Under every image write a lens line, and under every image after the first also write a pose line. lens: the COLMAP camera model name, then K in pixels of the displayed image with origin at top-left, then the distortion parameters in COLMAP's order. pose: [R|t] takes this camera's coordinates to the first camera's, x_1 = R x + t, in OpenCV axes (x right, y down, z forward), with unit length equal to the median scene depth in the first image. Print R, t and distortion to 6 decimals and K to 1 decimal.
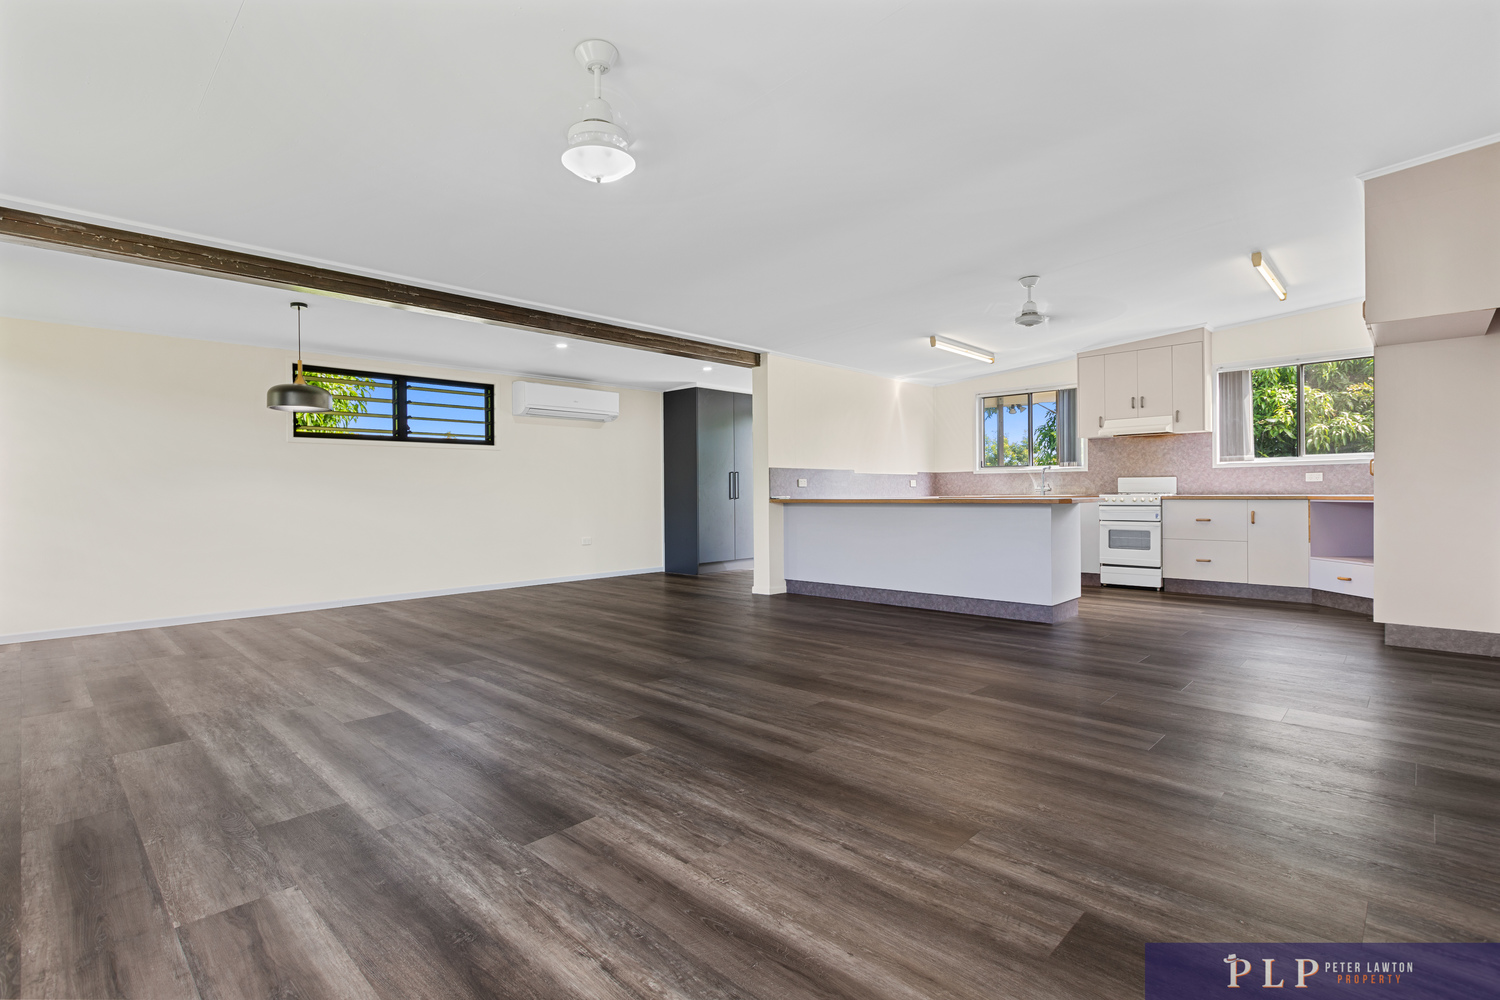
lens RADIAL K [[702.1, 0, 746.1], [0, 702.1, 489.6], [0, 0, 1]] dist [0.001640, -0.000123]
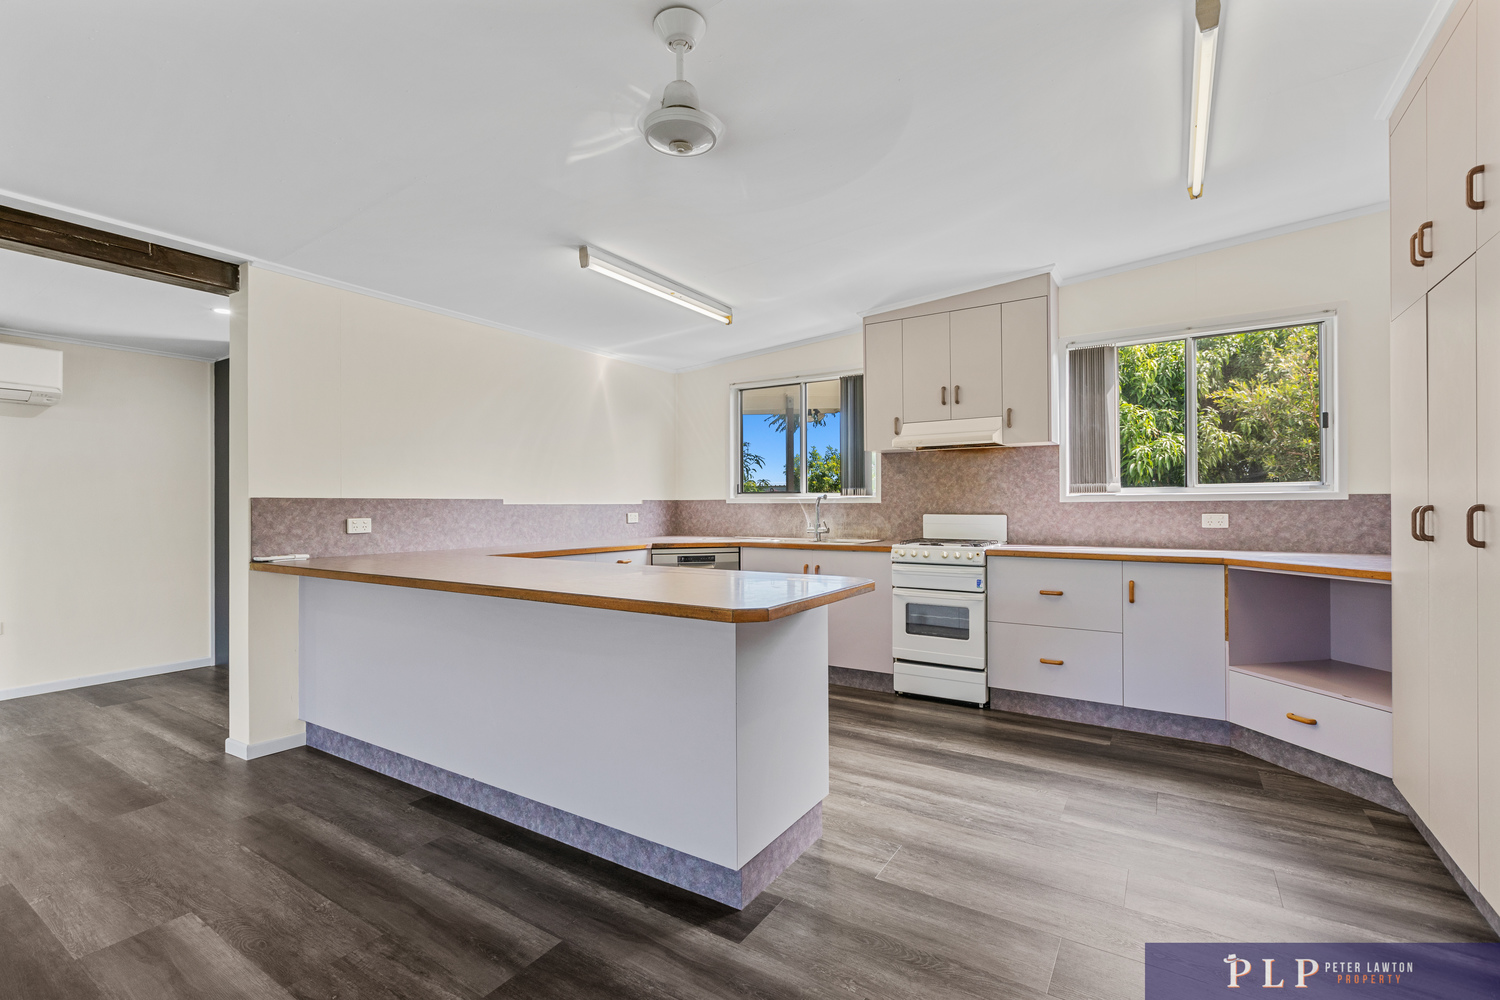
lens RADIAL K [[669.8, 0, 736.8], [0, 669.8, 496.4], [0, 0, 1]] dist [-0.000271, -0.000409]
pose [[0.982290, 0.007222, 0.187226, 0.274117], [-0.005195, 0.999923, -0.011312, -0.028413], [-0.187293, 0.010139, 0.982252, 0.476520]]
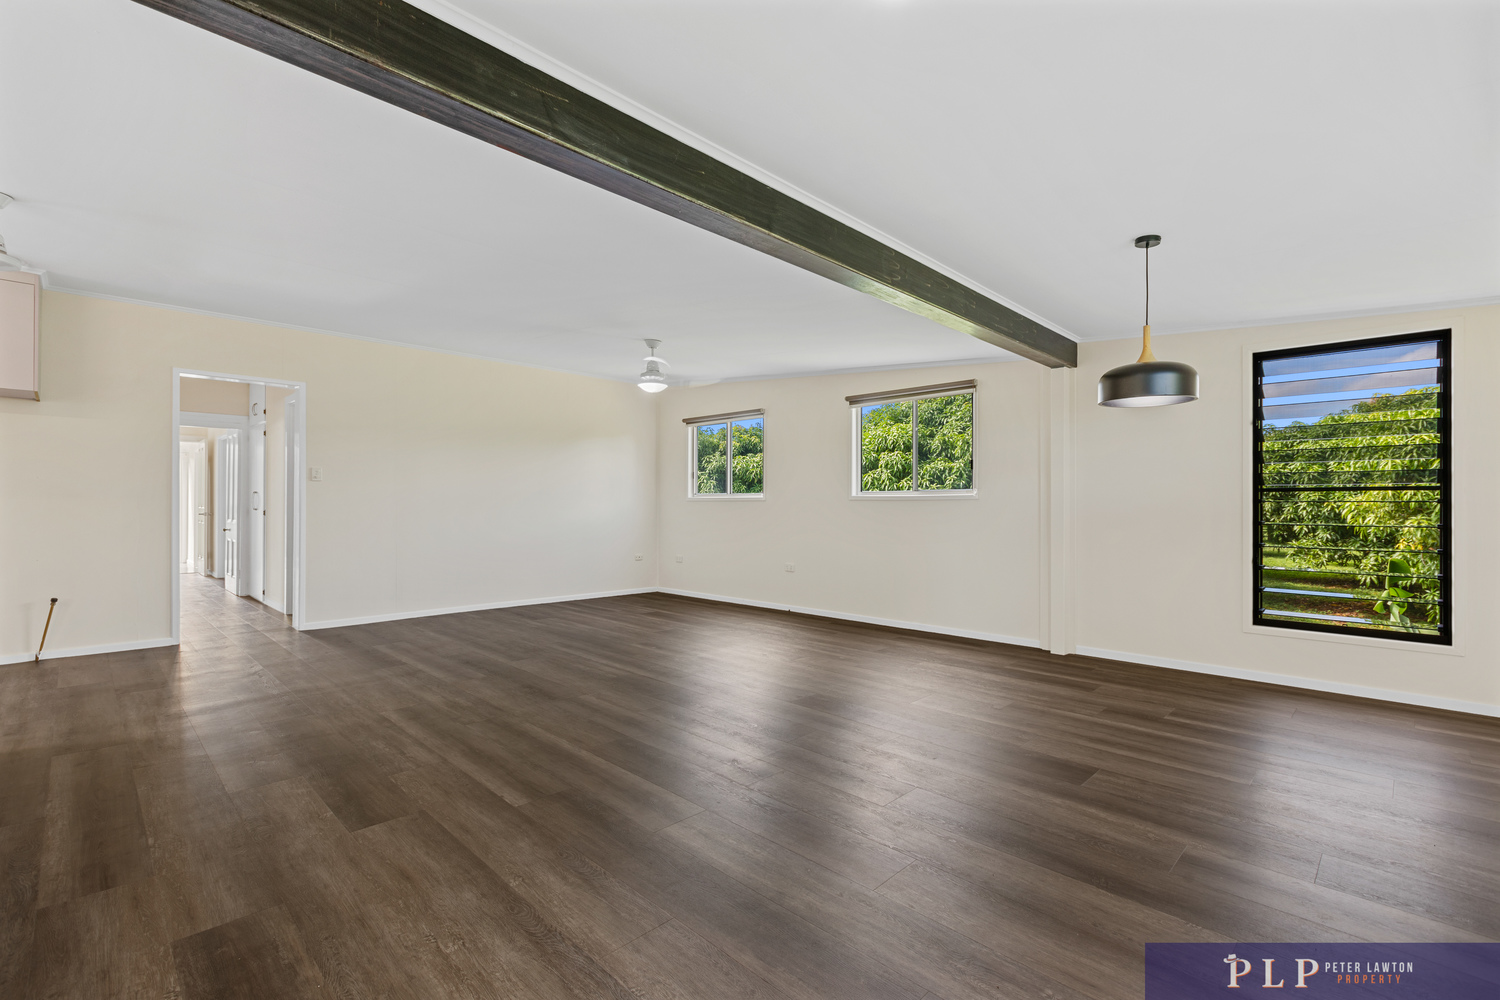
lens RADIAL K [[669.8, 0, 741.7], [0, 669.8, 508.2], [0, 0, 1]] dist [-0.000271, -0.000409]
pose [[-0.999767, 0.005145, 0.020949, -0.200677], [0.005203, 0.999983, 0.002683, -0.015077], [-0.020935, 0.002792, -0.999777, 1.176519]]
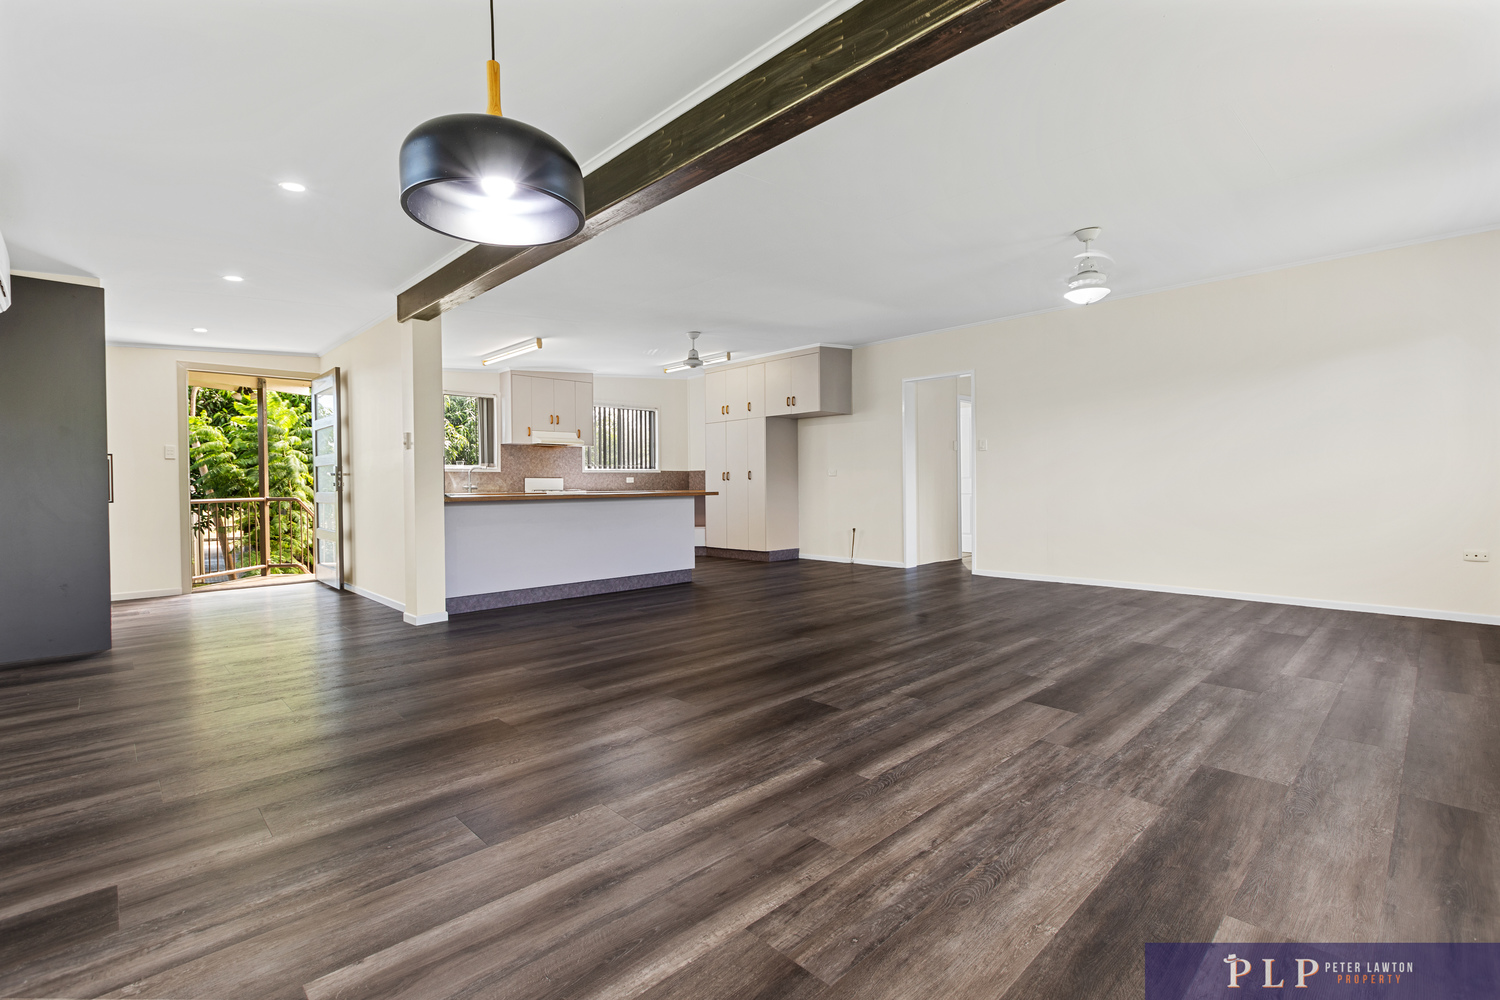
lens RADIAL K [[669.8, 0, 742.0], [0, 669.8, 496.4], [0, 0, 1]] dist [-0.000271, -0.000409]
pose [[0.042957, -0.007326, 0.999050, -0.679488], [0.006883, 0.999952, 0.007037, 0.009885], [-0.999053, 0.006575, 0.043005, 0.637340]]
